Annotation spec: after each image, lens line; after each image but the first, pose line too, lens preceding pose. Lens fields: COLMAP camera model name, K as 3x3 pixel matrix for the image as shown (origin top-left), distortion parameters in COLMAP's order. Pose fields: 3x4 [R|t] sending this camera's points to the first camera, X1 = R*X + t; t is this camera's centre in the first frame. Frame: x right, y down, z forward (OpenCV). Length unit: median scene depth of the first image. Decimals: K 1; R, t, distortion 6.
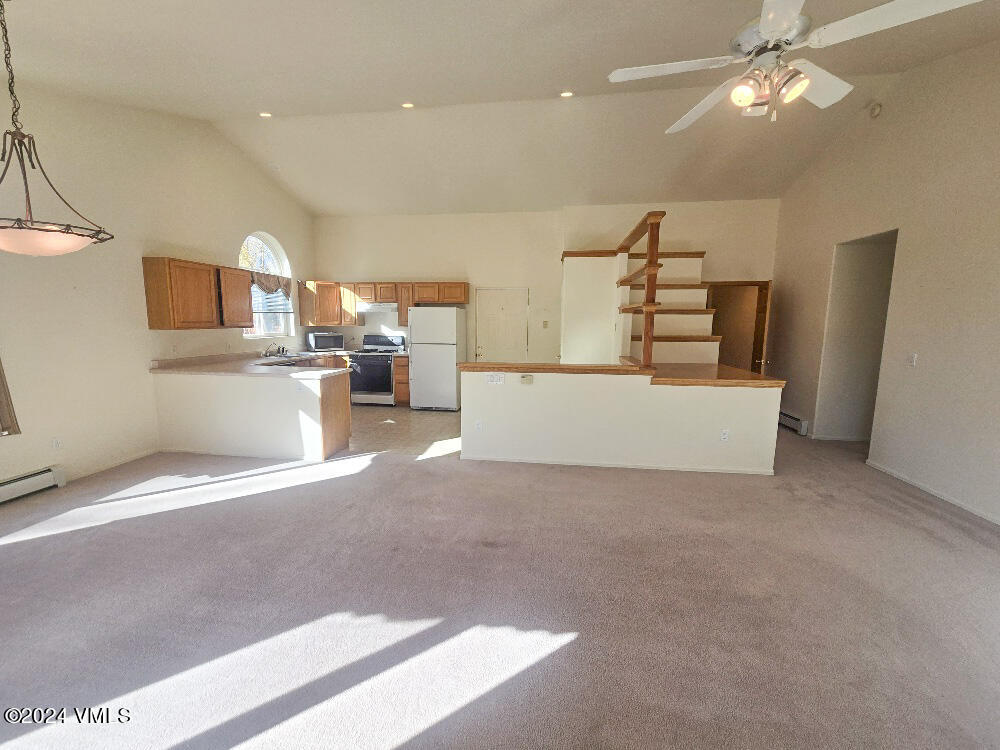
lens RADIAL K [[408.7, 0, 499.2], [0, 408.7, 374.5], [0, 0, 1]] dist [-0.001758, -0.000255]
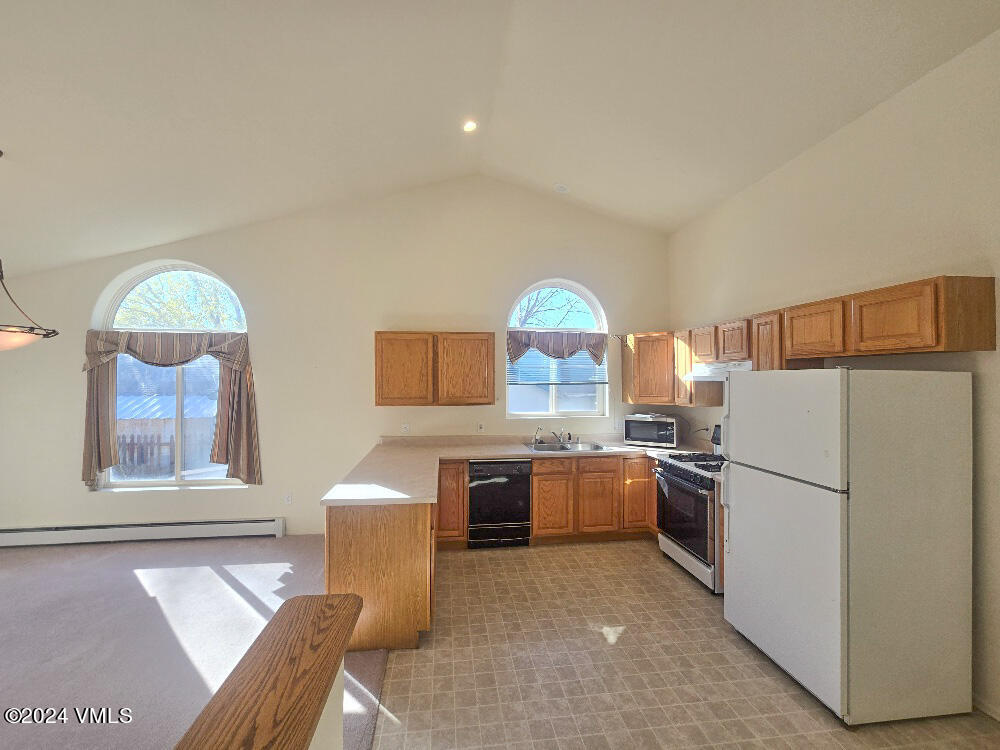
lens RADIAL K [[408.7, 0, 500.8], [0, 408.7, 372.3], [0, 0, 1]] dist [-0.001758, -0.000255]
pose [[0.246345, -0.019791, -0.968980, 0.121510], [-0.123312, 0.991026, -0.051591, -0.114590], [0.961305, 0.132196, 0.241694, 0.678936]]
